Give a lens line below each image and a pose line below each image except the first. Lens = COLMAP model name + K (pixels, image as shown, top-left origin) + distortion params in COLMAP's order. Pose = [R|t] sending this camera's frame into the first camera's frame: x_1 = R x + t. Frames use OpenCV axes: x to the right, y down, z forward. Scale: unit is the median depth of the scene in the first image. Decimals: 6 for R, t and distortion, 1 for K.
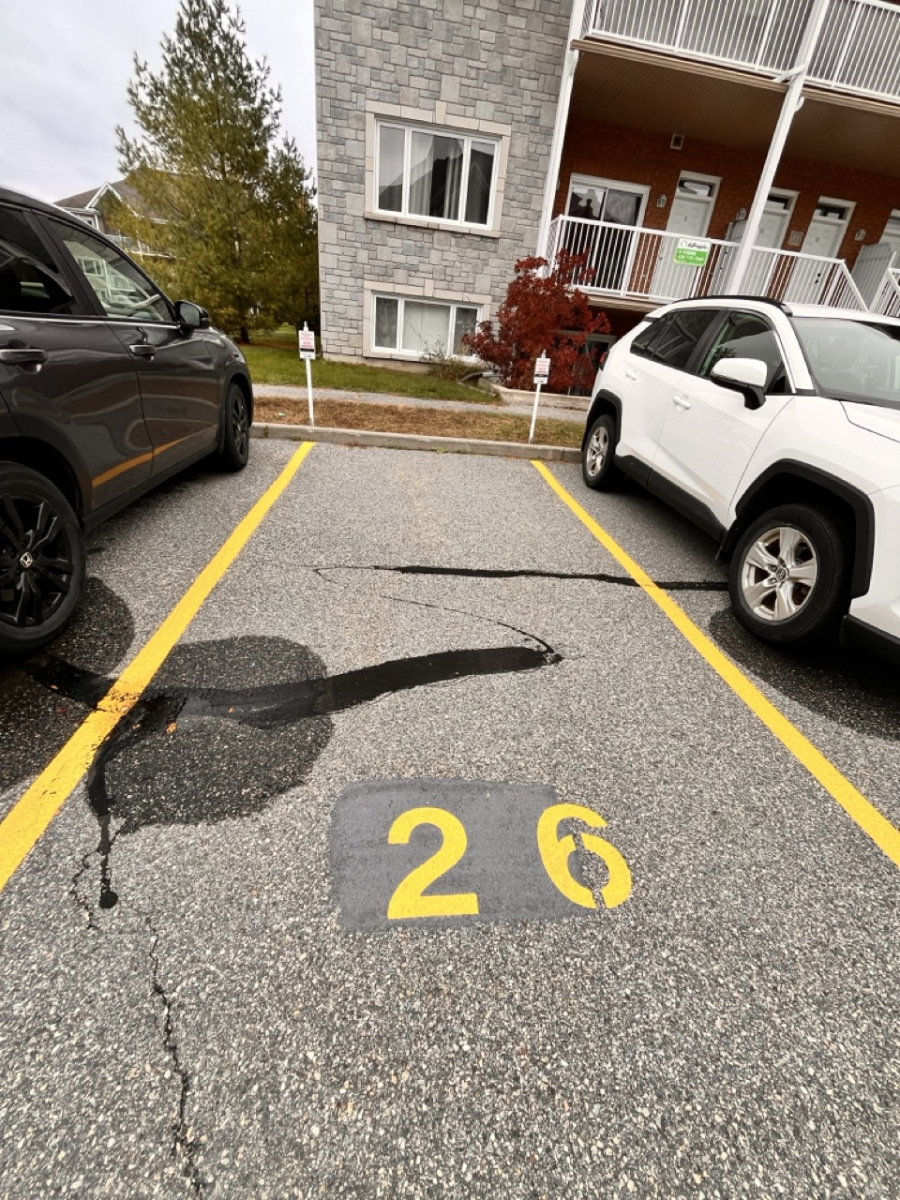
lens RADIAL K [[486.4, 0, 453.3], [0, 486.4, 603.5], [0, 0, 1]] dist [0.002128, -0.000383]
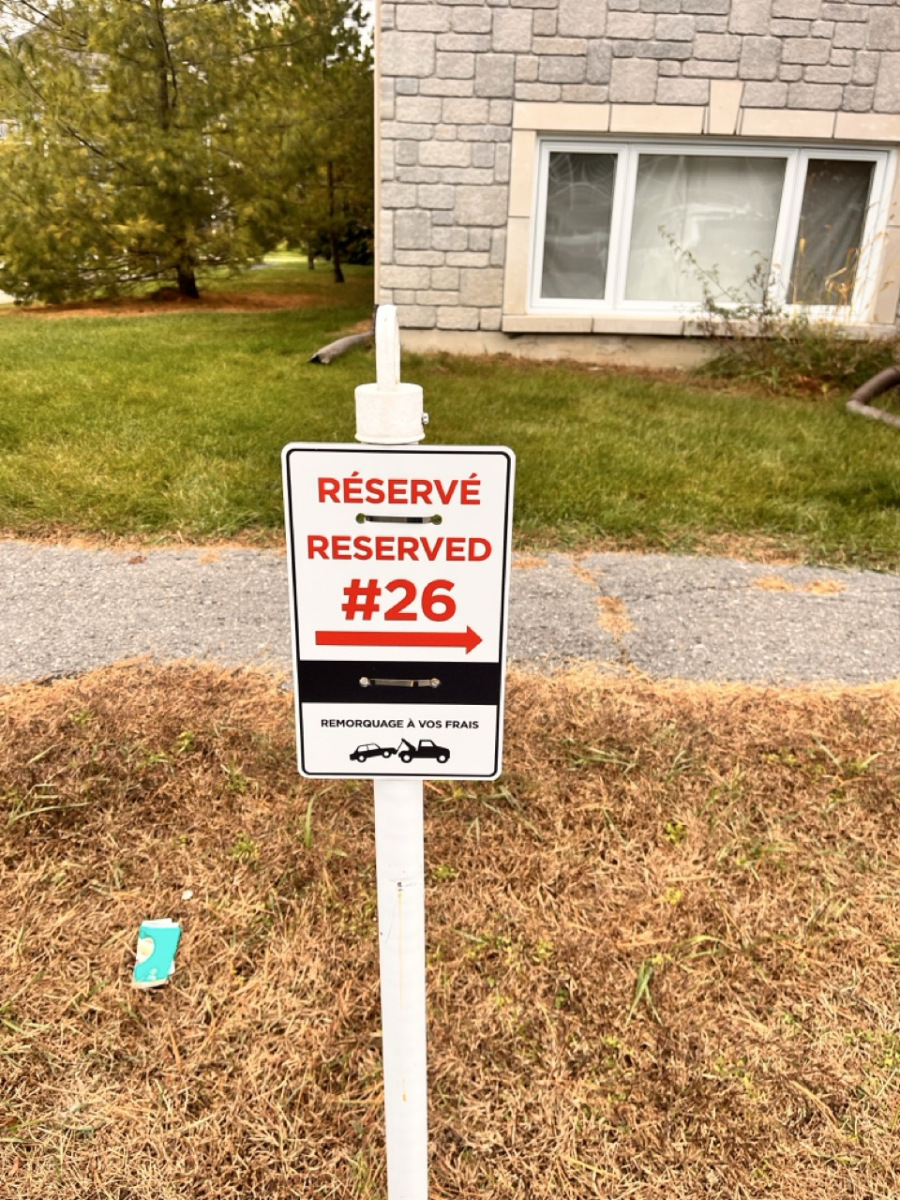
lens RADIAL K [[875.8, 0, 445.4], [0, 875.8, 606.3], [0, 0, 1]] dist [0.004430, -0.024442]
pose [[0.988908, -0.016924, -0.147564, -0.147607], [0.000842, 0.994110, -0.108372, -0.278851], [0.148529, 0.107046, 0.983097, 0.470869]]
